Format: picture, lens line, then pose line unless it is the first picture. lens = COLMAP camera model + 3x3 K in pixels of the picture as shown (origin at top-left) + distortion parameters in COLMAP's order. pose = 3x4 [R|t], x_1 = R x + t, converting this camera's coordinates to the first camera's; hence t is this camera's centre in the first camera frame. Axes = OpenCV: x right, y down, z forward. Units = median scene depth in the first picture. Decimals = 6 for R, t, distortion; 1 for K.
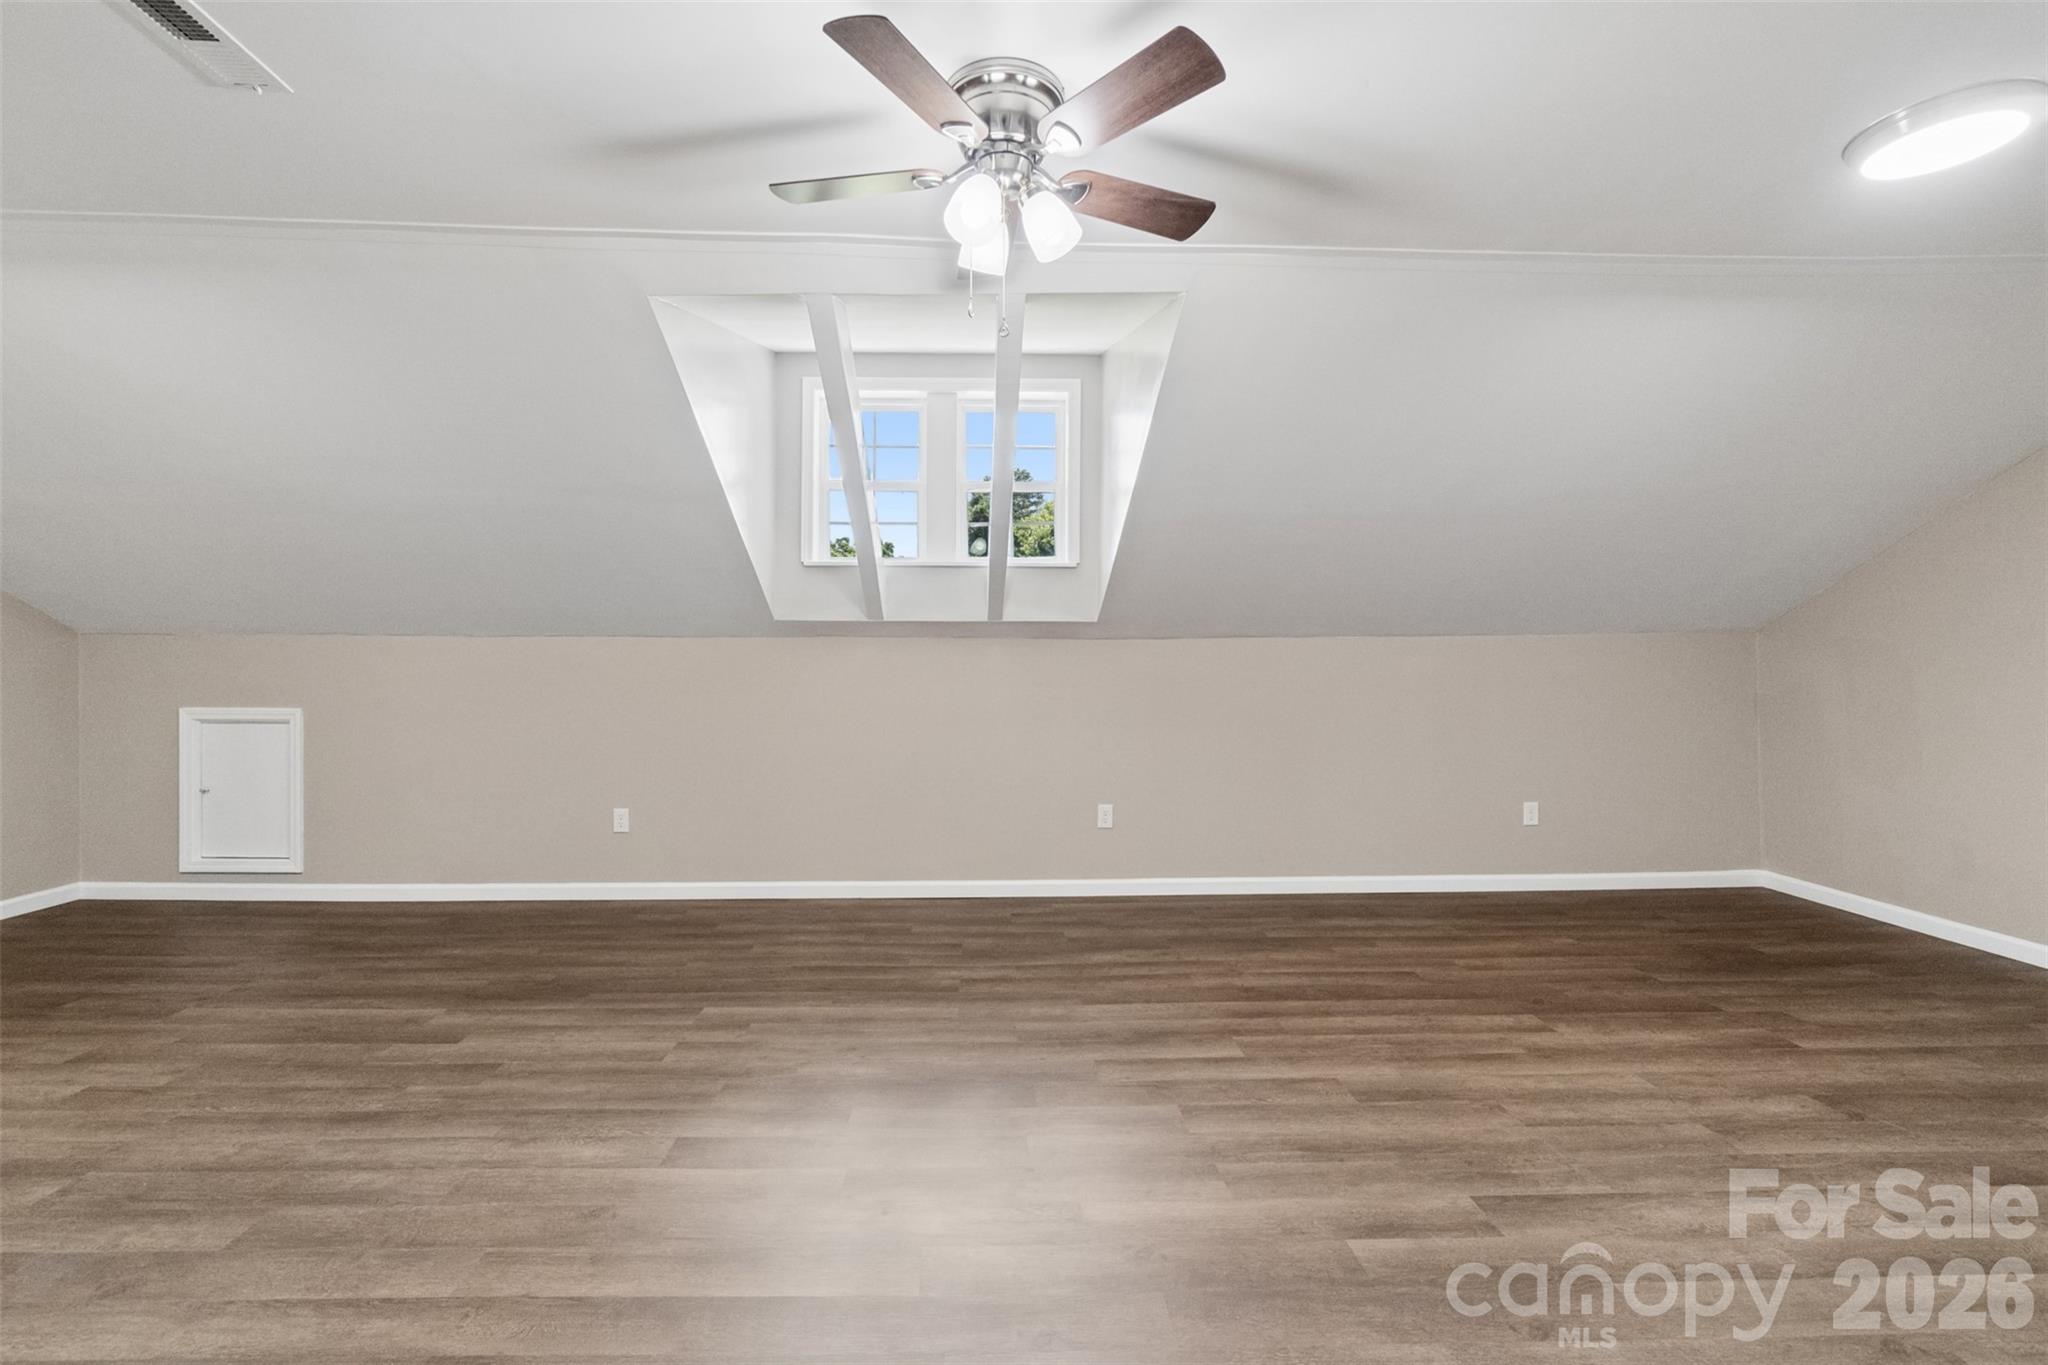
lens RADIAL K [[887.5, 0, 1021.7], [0, 887.5, 660.2], [0, 0, 1]] dist [-0.001680, 0.000410]
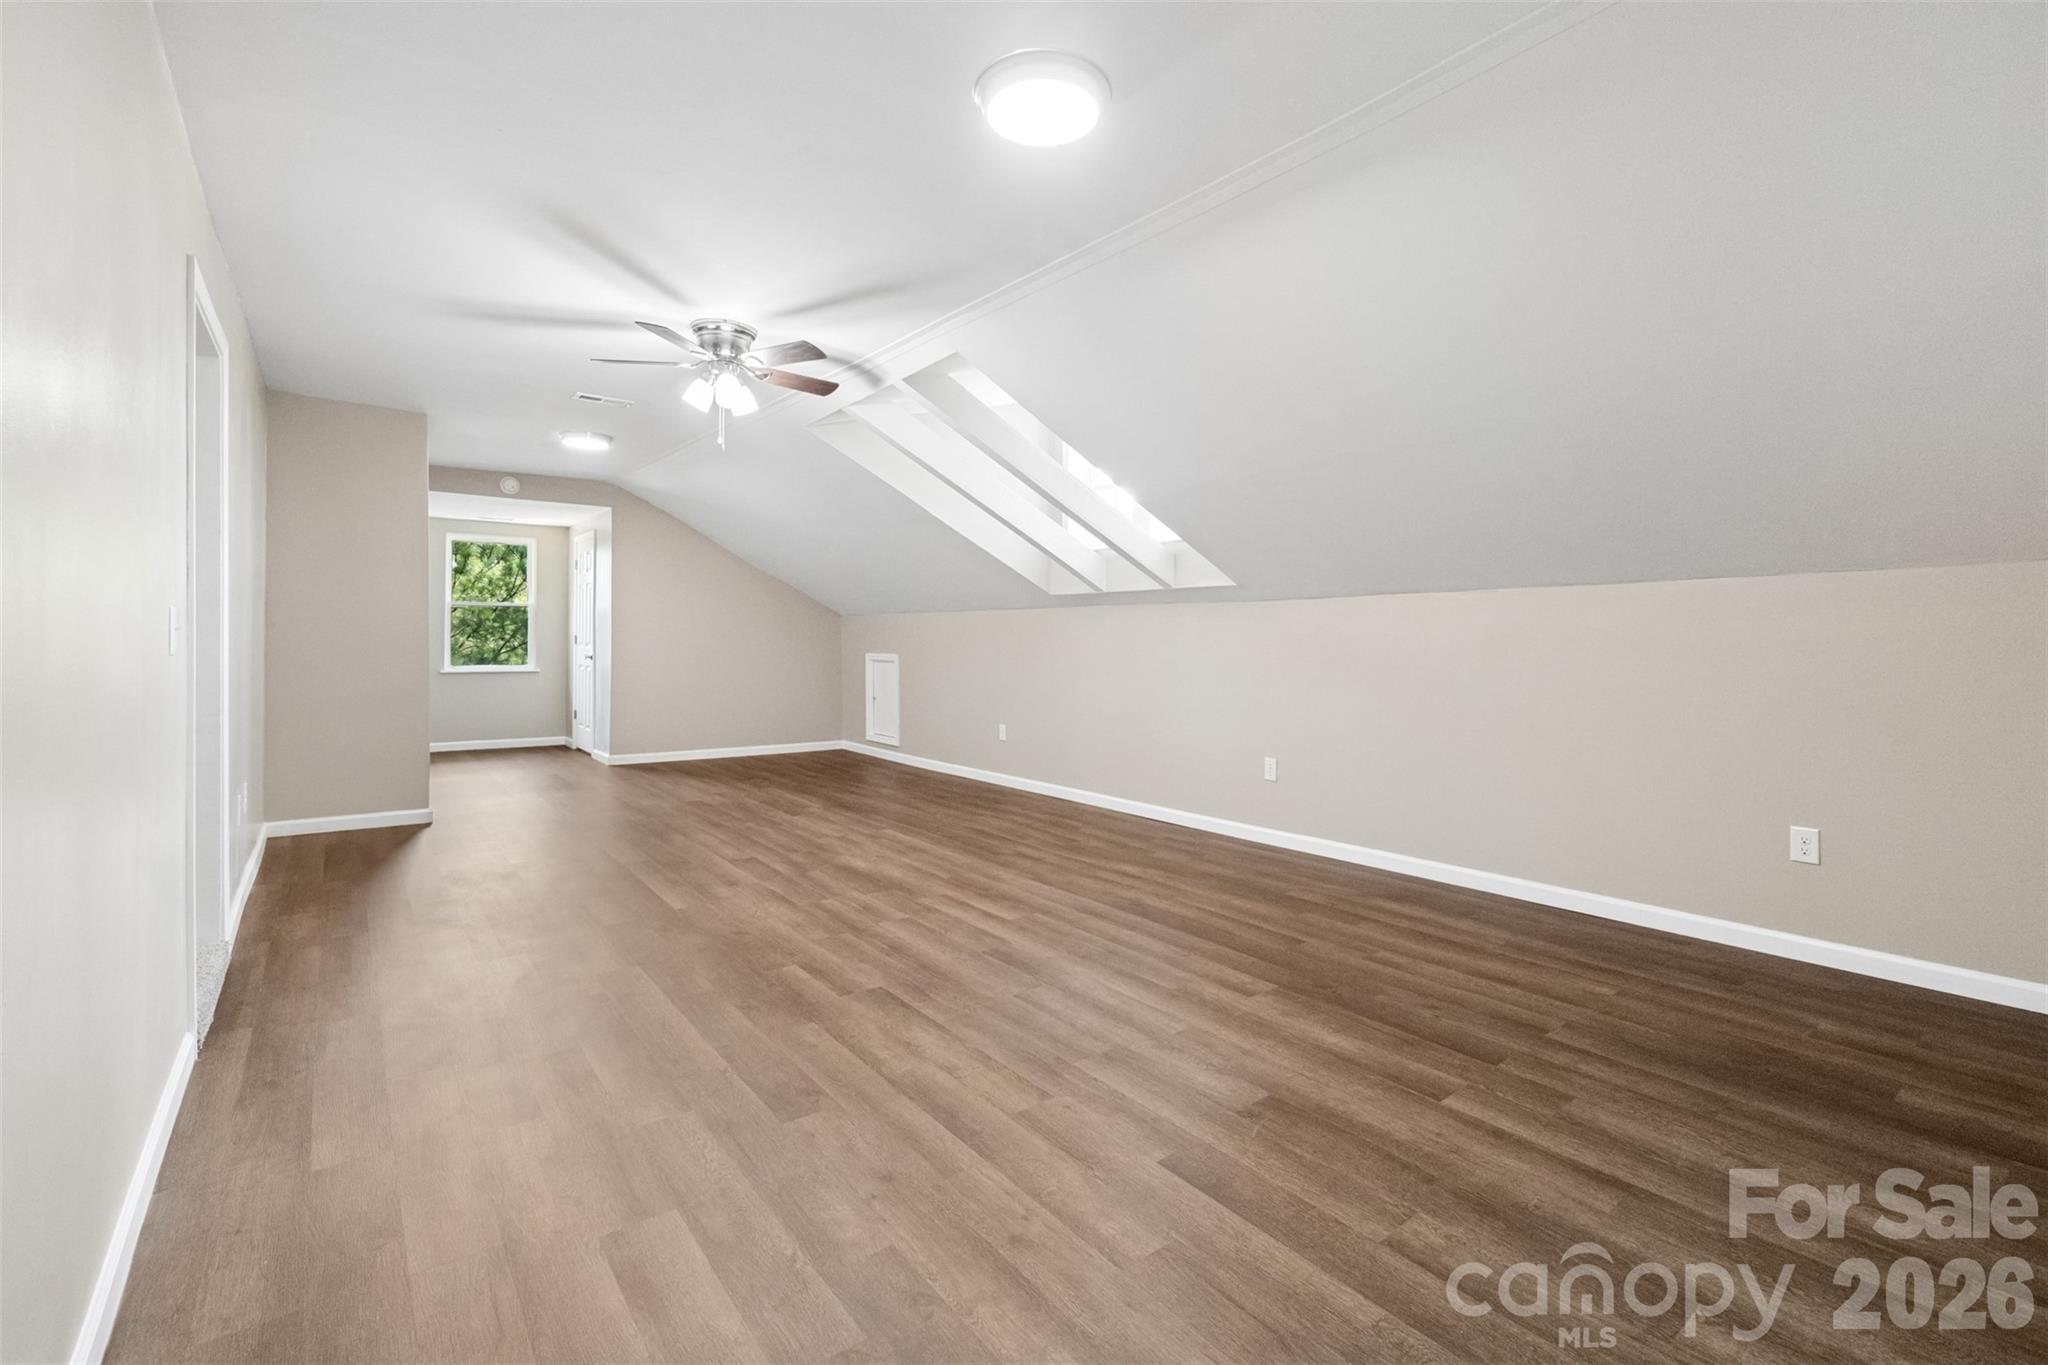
lens RADIAL K [[887.5, 0, 1021.7], [0, 887.5, 660.2], [0, 0, 1]] dist [-0.001680, 0.000410]
pose [[0.581576, 0.018376, -0.813284, 1.154194], [0.001268, 0.999723, 0.023495, 0.034668], [0.813491, -0.014695, 0.581392, 0.239975]]
